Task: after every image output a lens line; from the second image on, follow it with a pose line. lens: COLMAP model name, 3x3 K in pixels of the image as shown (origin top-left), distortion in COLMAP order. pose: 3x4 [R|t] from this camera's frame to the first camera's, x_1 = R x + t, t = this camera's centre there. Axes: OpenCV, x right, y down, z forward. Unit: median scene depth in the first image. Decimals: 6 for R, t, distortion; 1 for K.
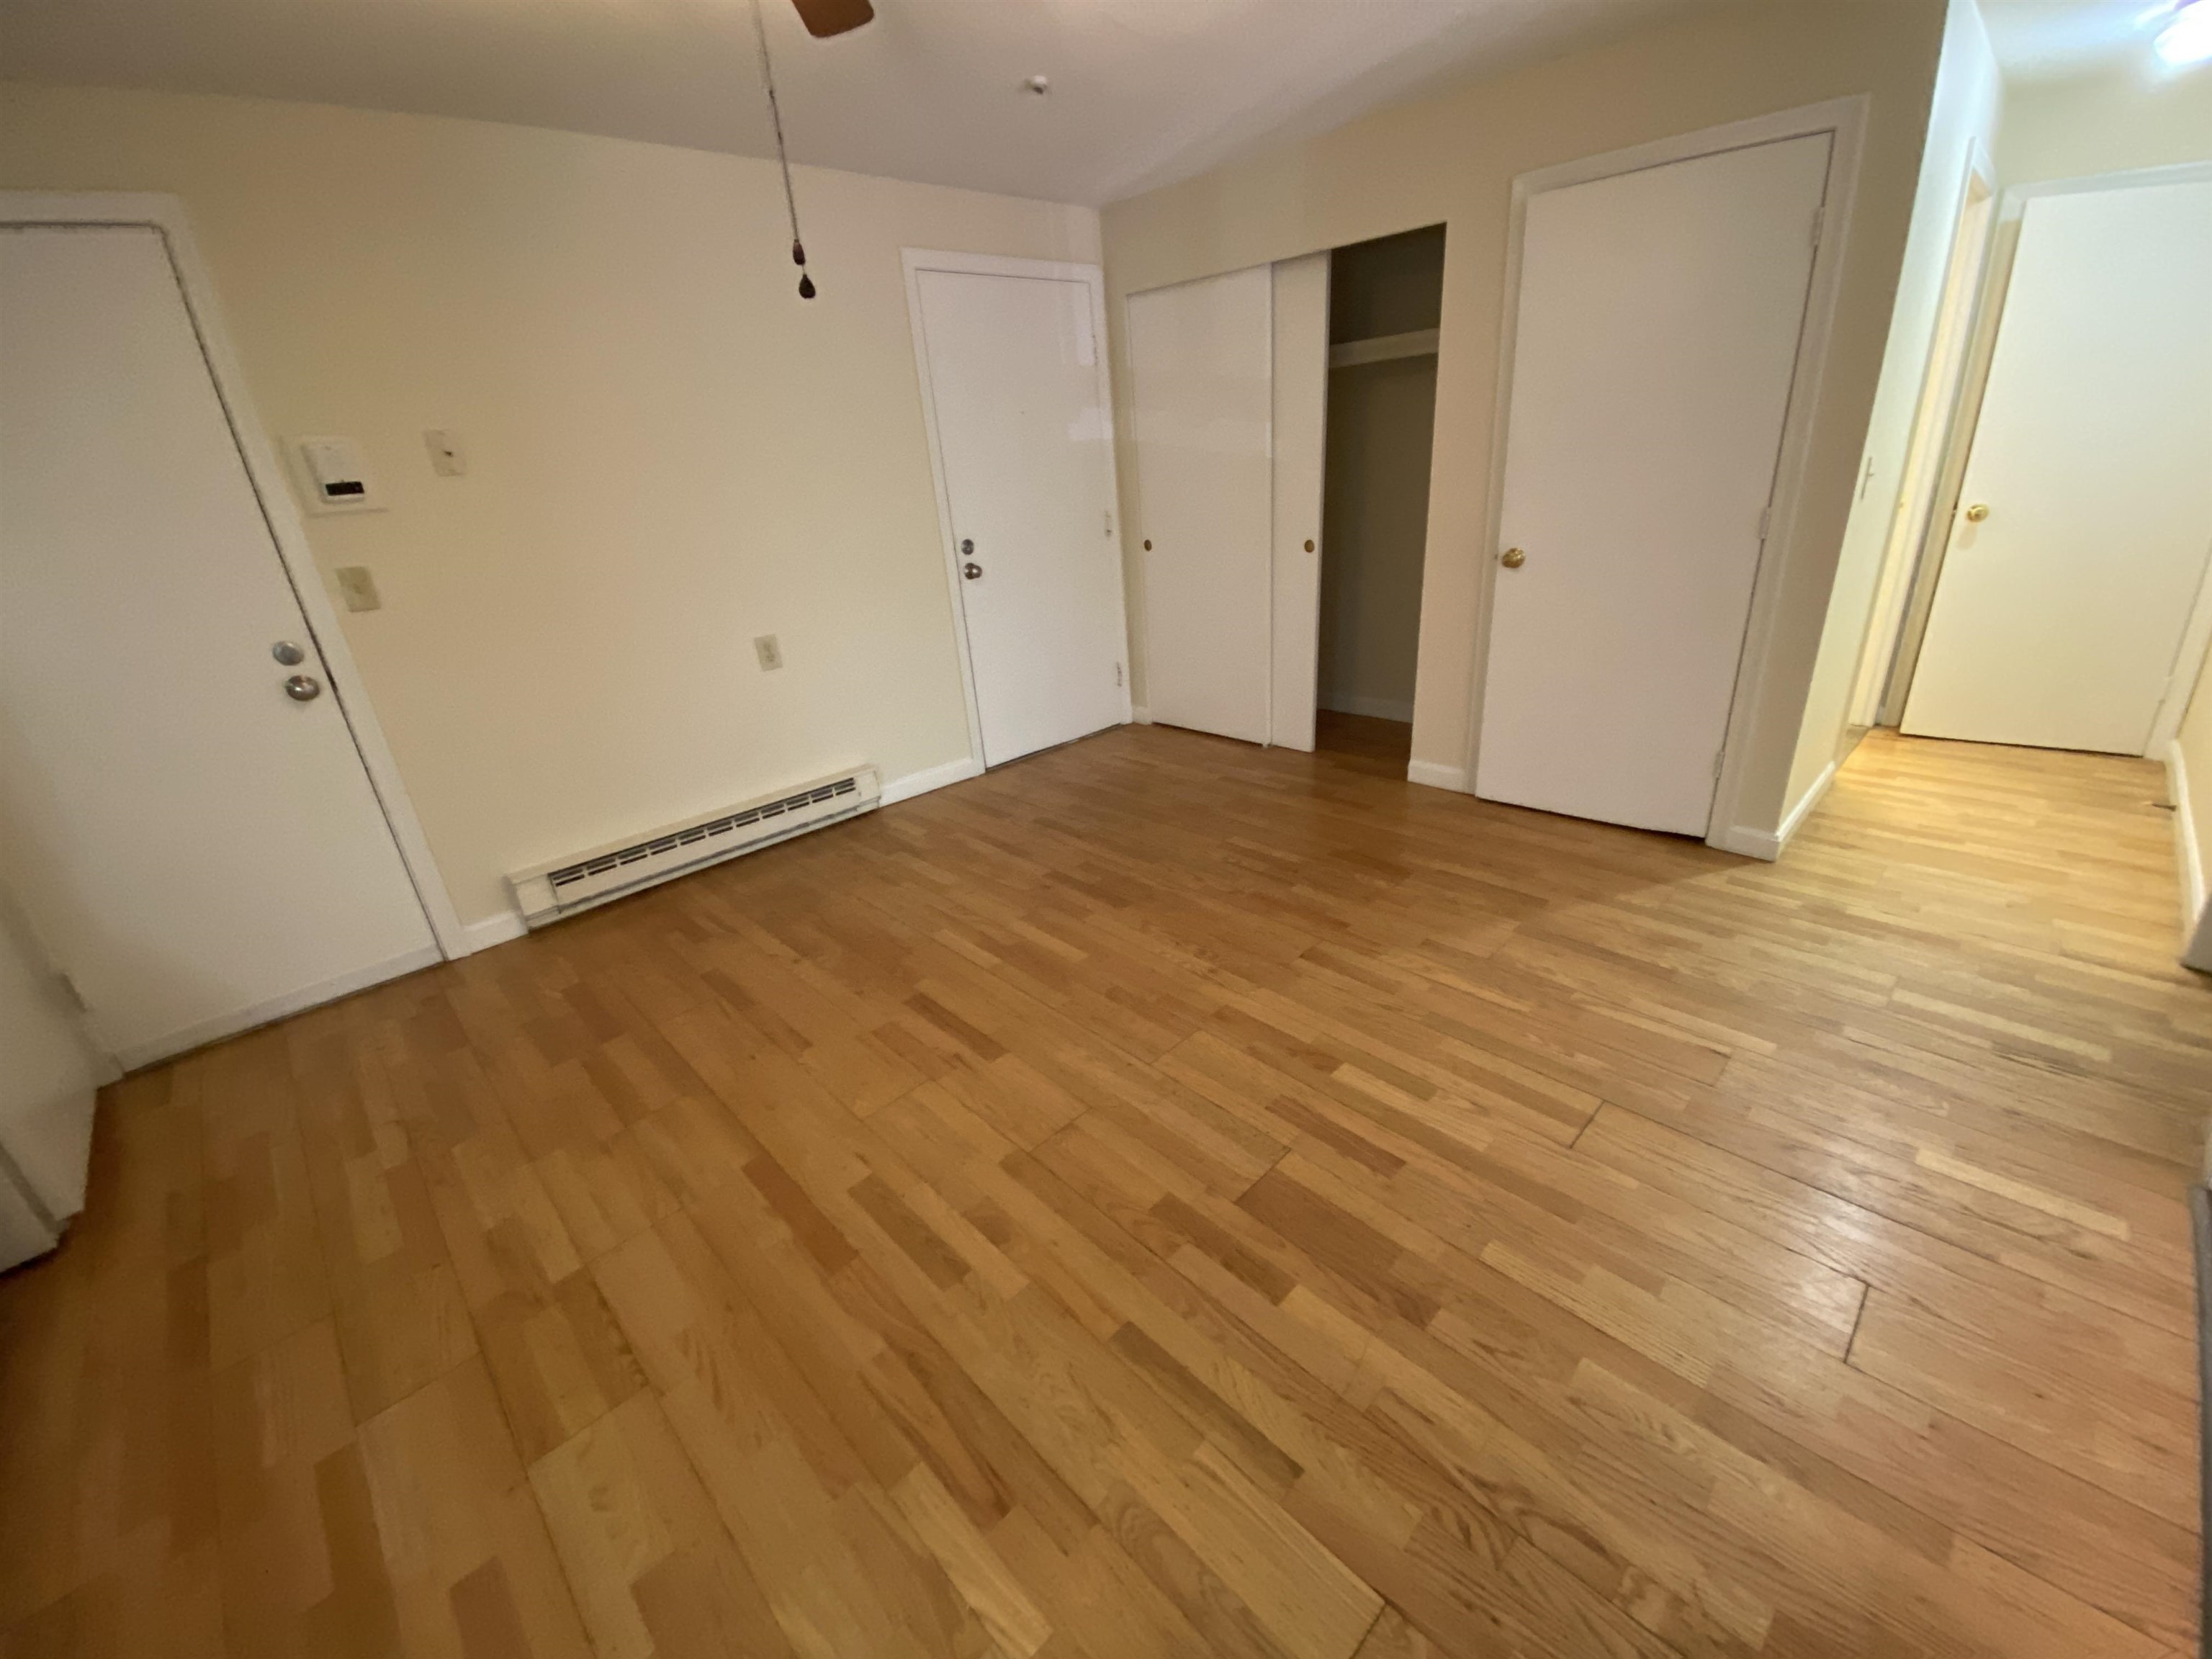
lens RADIAL K [[893.7, 0, 1106.1], [0, 893.7, 820.6], [0, 0, 1]] dist [0.035900, -0.030182]
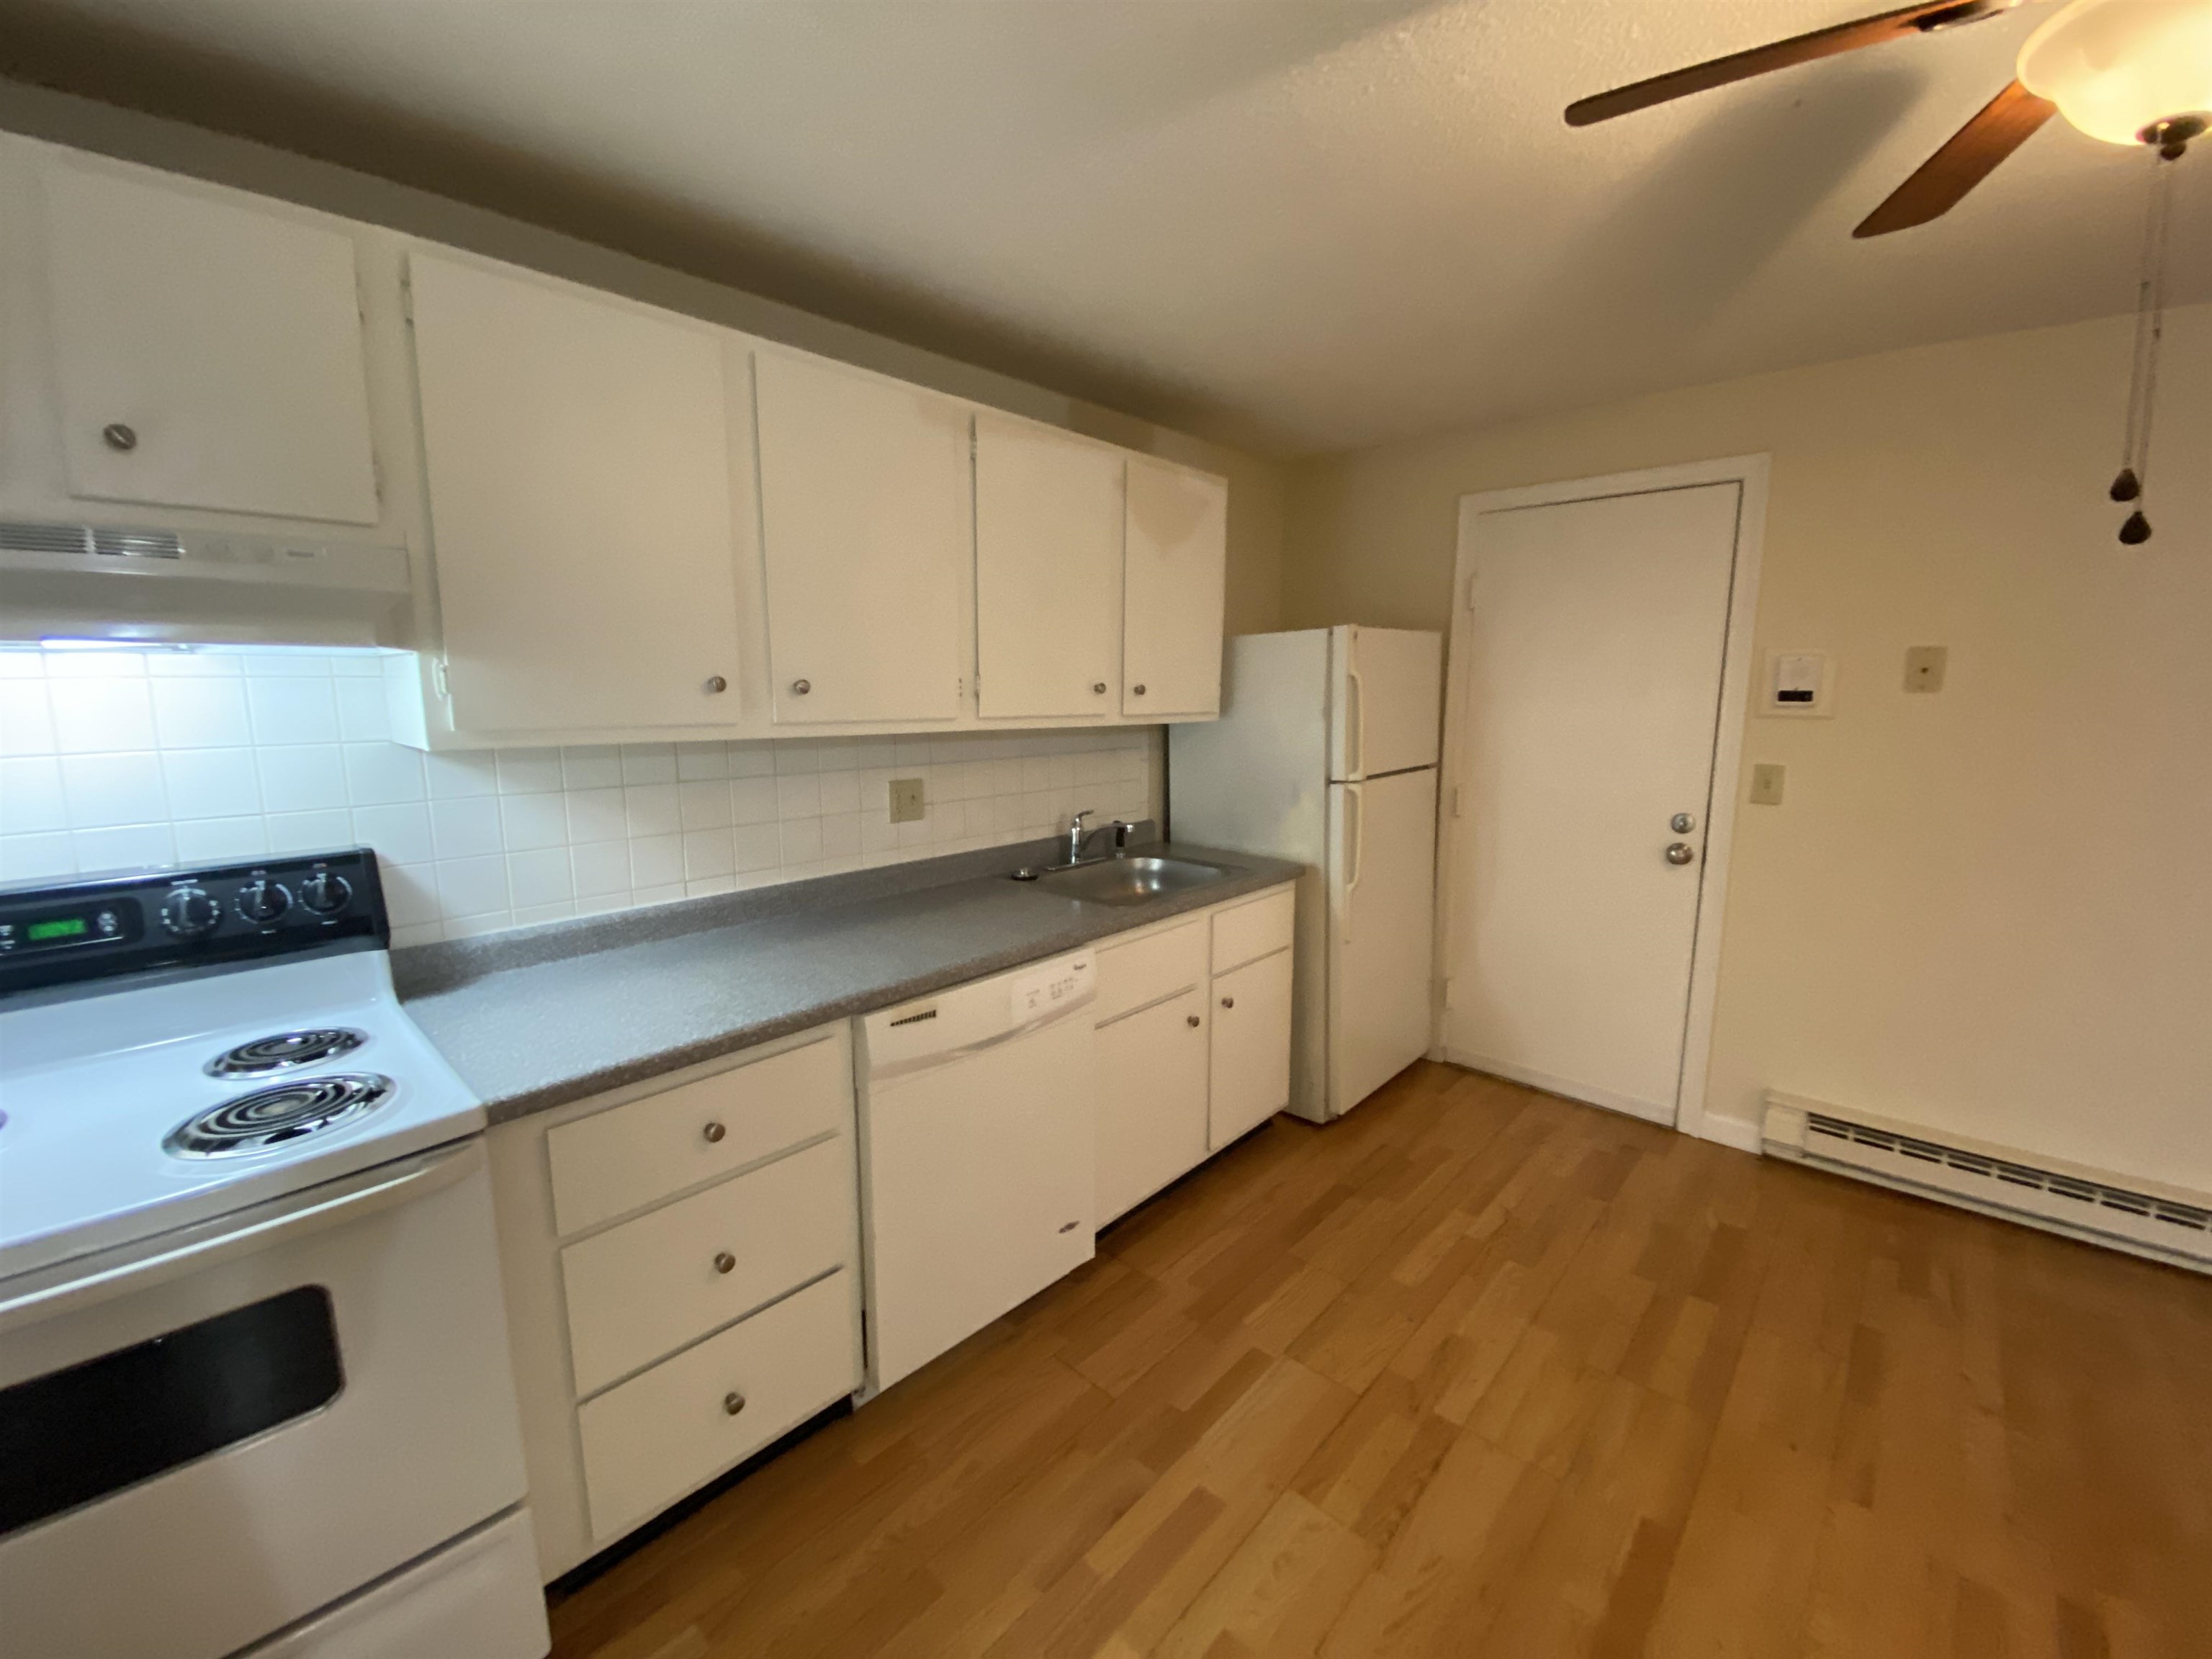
lens RADIAL K [[896.8, 0, 1104.1], [0, 896.8, 822.2], [0, 0, 1]] dist [0.024277, -0.020470]
pose [[0.056816, 0.229782, -0.971582, 0.178808], [-0.385467, 0.902746, 0.190961, -0.126229], [0.920971, 0.363663, 0.139863, 0.159384]]
